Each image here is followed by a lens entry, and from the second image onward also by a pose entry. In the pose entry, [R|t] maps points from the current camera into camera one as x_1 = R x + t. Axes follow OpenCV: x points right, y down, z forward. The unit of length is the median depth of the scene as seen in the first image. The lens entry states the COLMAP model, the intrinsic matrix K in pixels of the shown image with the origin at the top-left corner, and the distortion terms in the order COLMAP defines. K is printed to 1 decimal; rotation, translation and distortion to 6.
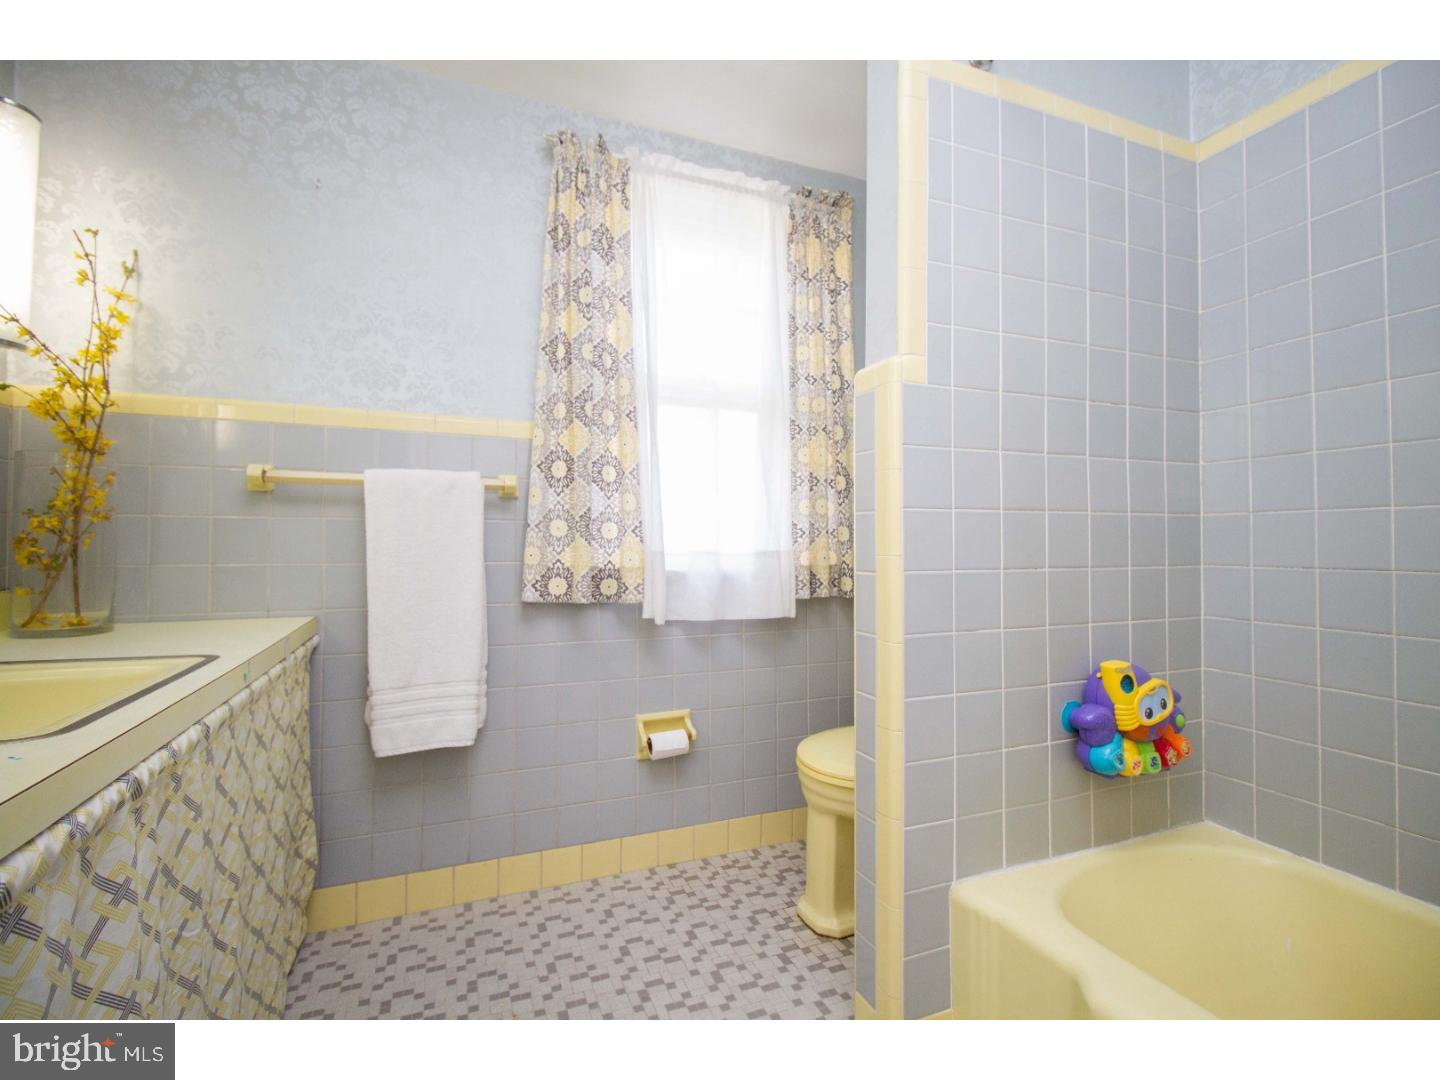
lens RADIAL K [[658.6, 0, 714.3], [0, 658.6, 533.6], [0, 0, 1]] dist [0.019489, -0.014708]
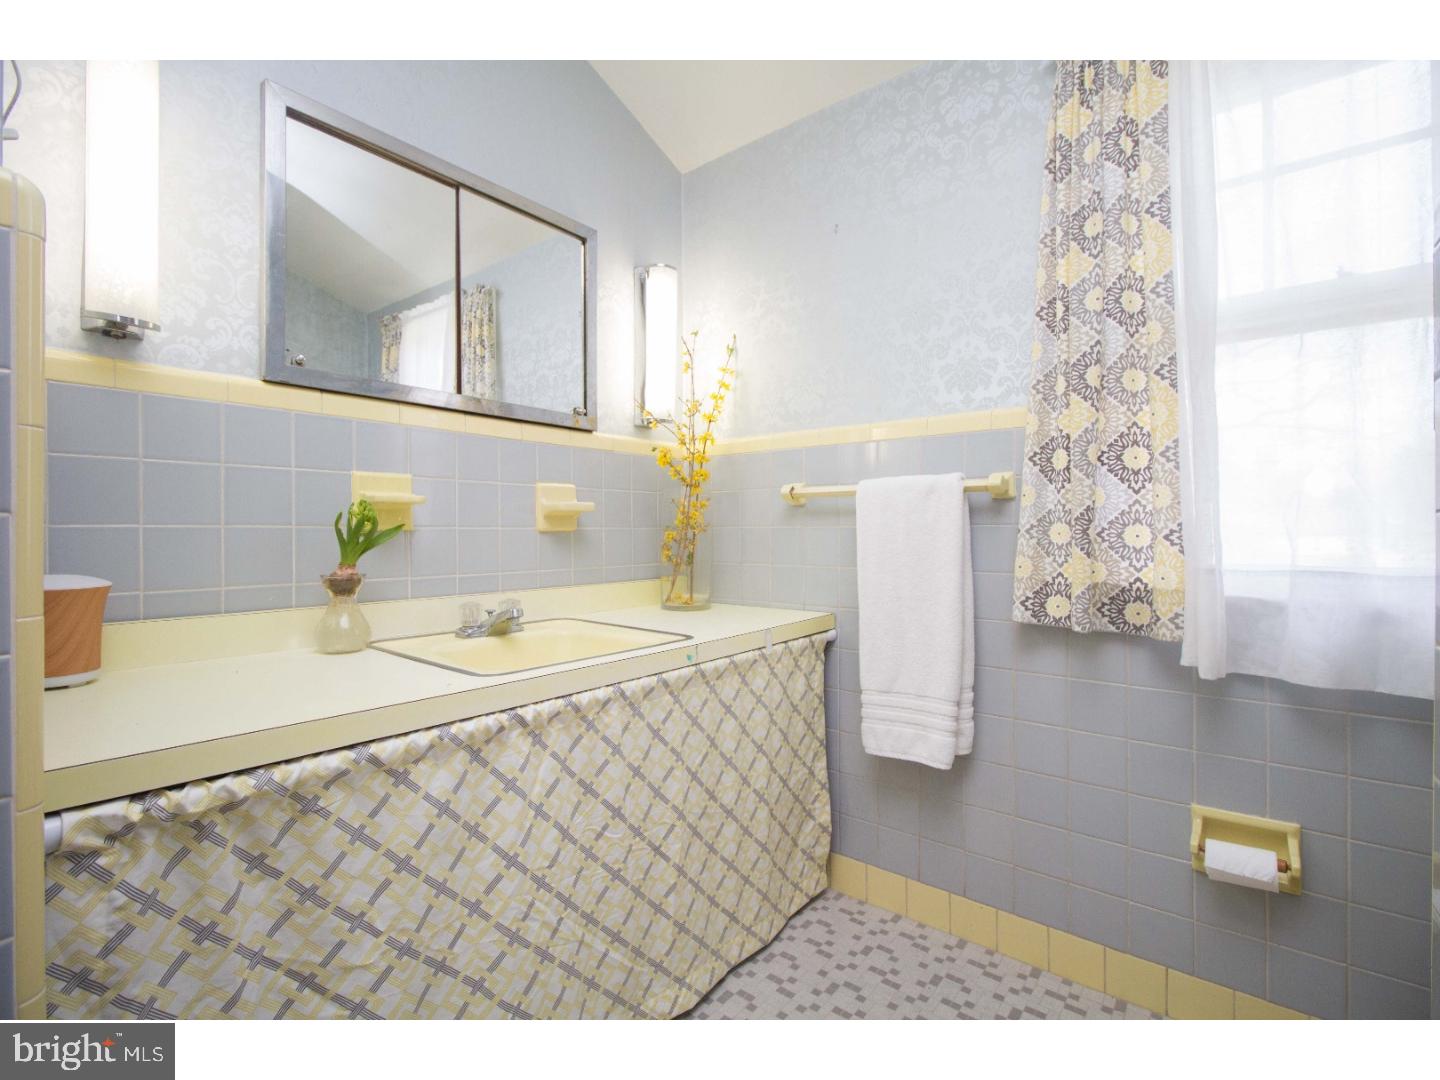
lens RADIAL K [[658.6, 0, 714.3], [0, 658.6, 533.6], [0, 0, 1]] dist [0.019489, -0.014708]
pose [[0.486387, -0.001695, -0.873742, 0.264916], [0.015567, 0.999856, 0.006725, -0.020627], [0.873605, -0.016873, 0.486344, 0.253105]]
